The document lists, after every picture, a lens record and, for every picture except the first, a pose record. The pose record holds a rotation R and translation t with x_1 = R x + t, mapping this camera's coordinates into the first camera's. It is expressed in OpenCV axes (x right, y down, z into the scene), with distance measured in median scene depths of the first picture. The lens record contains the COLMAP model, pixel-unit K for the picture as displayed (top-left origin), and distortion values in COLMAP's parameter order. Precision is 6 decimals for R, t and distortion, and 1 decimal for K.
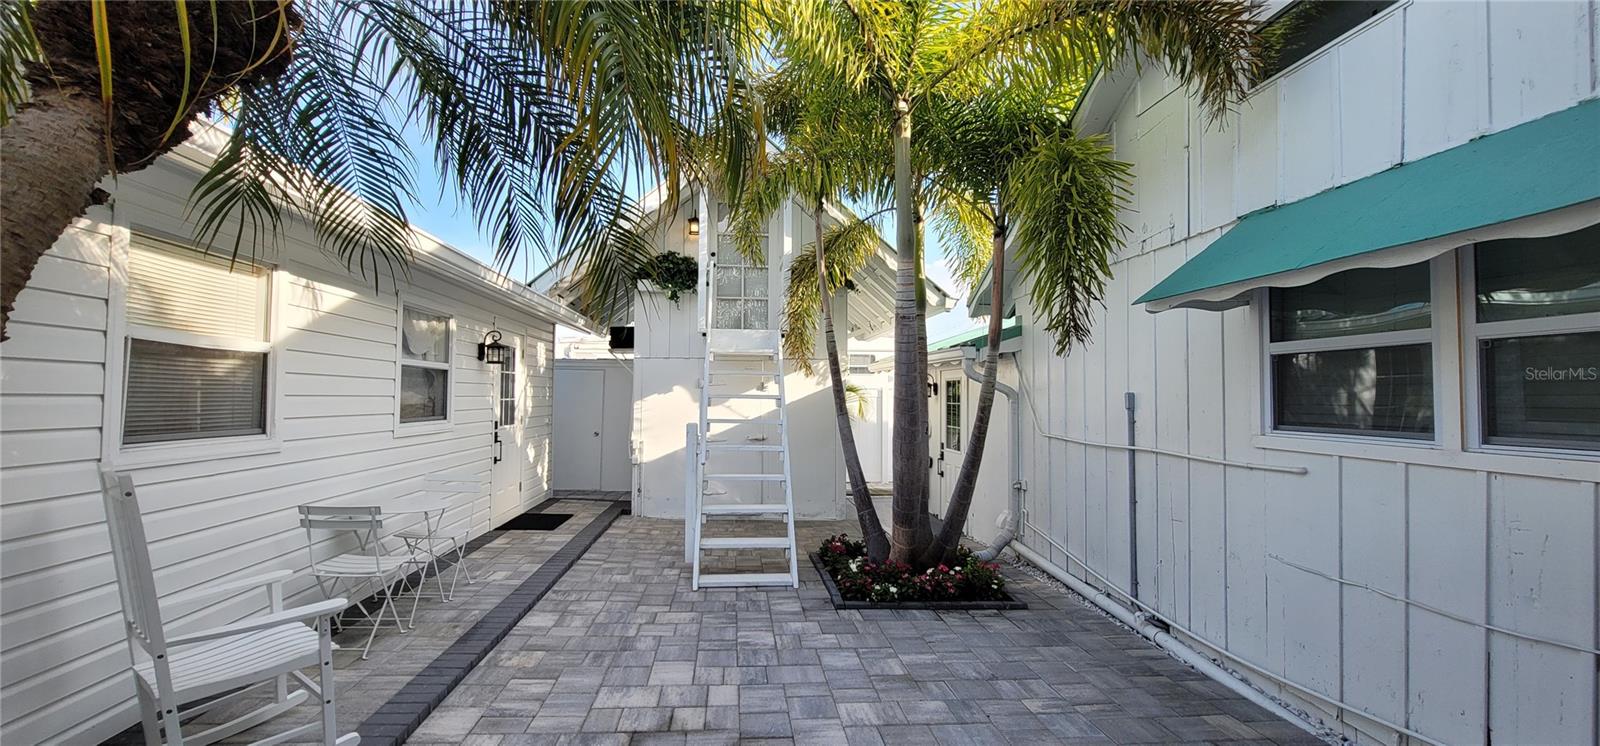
lens RADIAL K [[649.7, 0, 791.7], [0, 649.7, 376.0], [0, 0, 1]] dist [-0.004202, -0.000312]
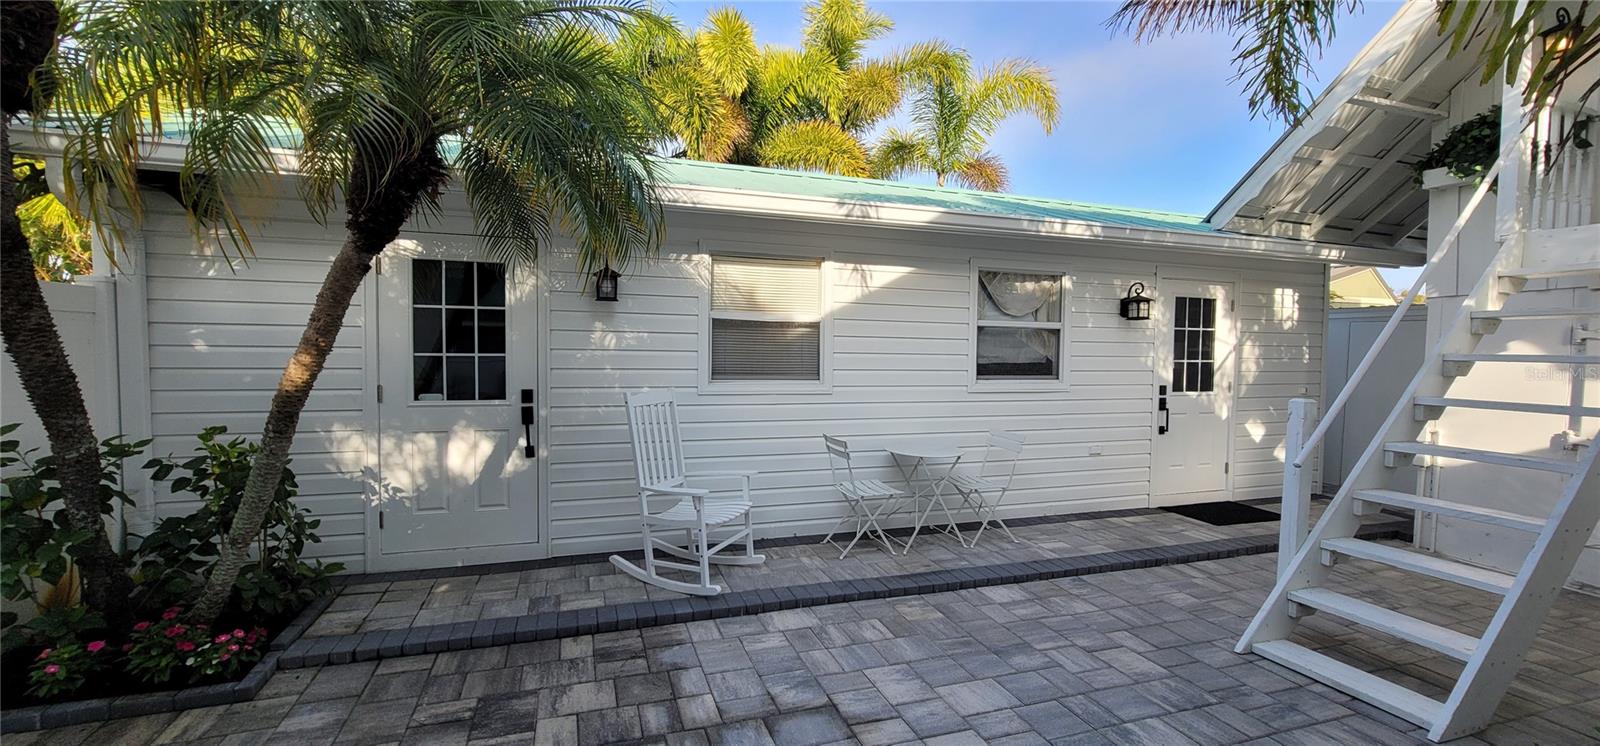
lens RADIAL K [[649.7, 0, 791.7], [0, 649.7, 376.0], [0, 0, 1]] dist [-0.004202, -0.000312]
pose [[0.231879, 0.031176, -0.972245, 0.401007], [0.021261, 0.999085, 0.037107, 0.019703], [0.972512, -0.029275, 0.231004, 0.453333]]
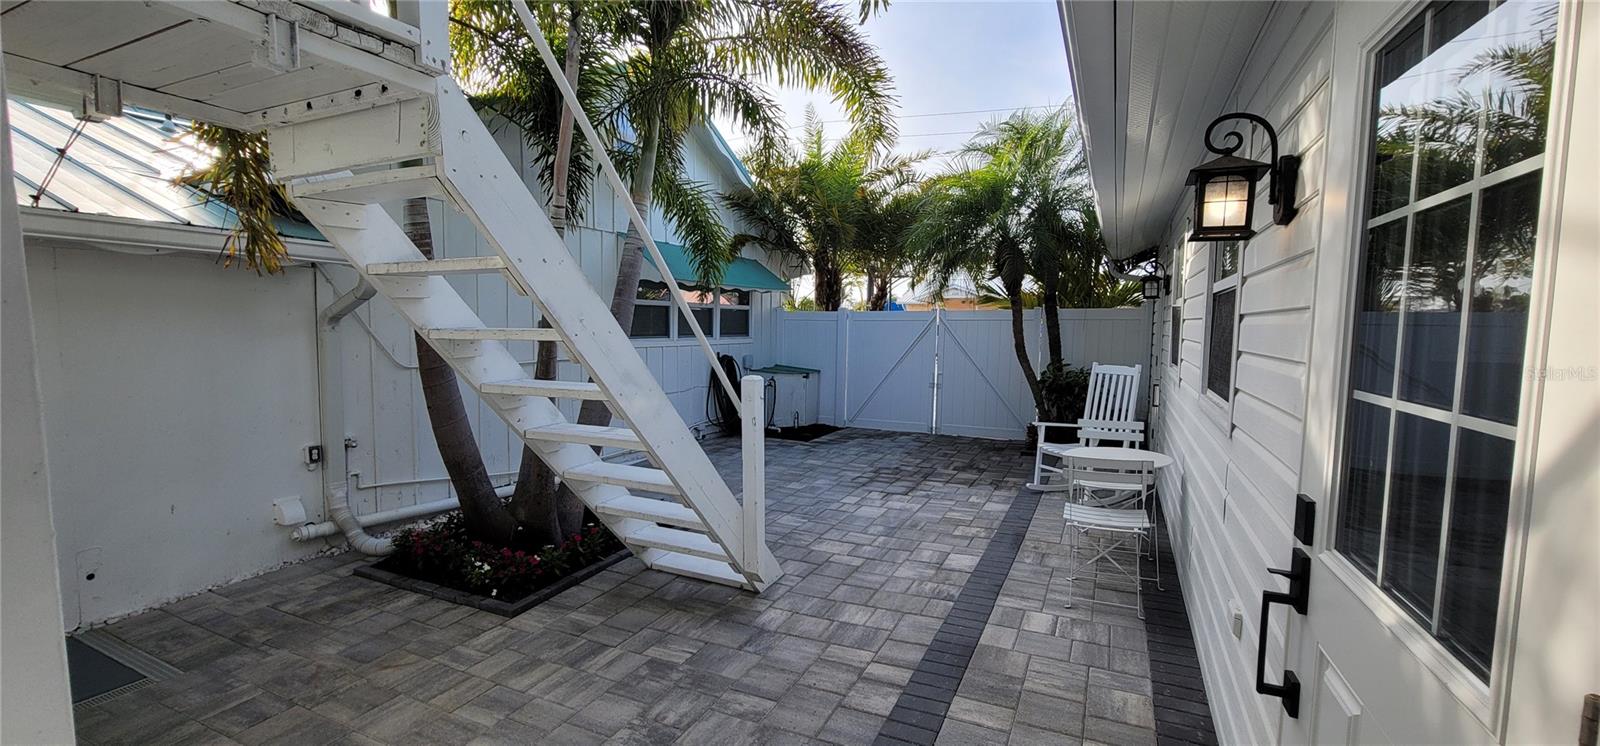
lens RADIAL K [[649.7, 0, 791.7], [0, 649.7, 376.0], [0, 0, 1]] dist [-0.004202, -0.000312]
pose [[-0.850087, -0.063054, 0.522854, -0.608731], [-0.037215, 0.997517, 0.059790, 0.039530], [-0.525326, 0.031369, -0.850323, 1.799897]]
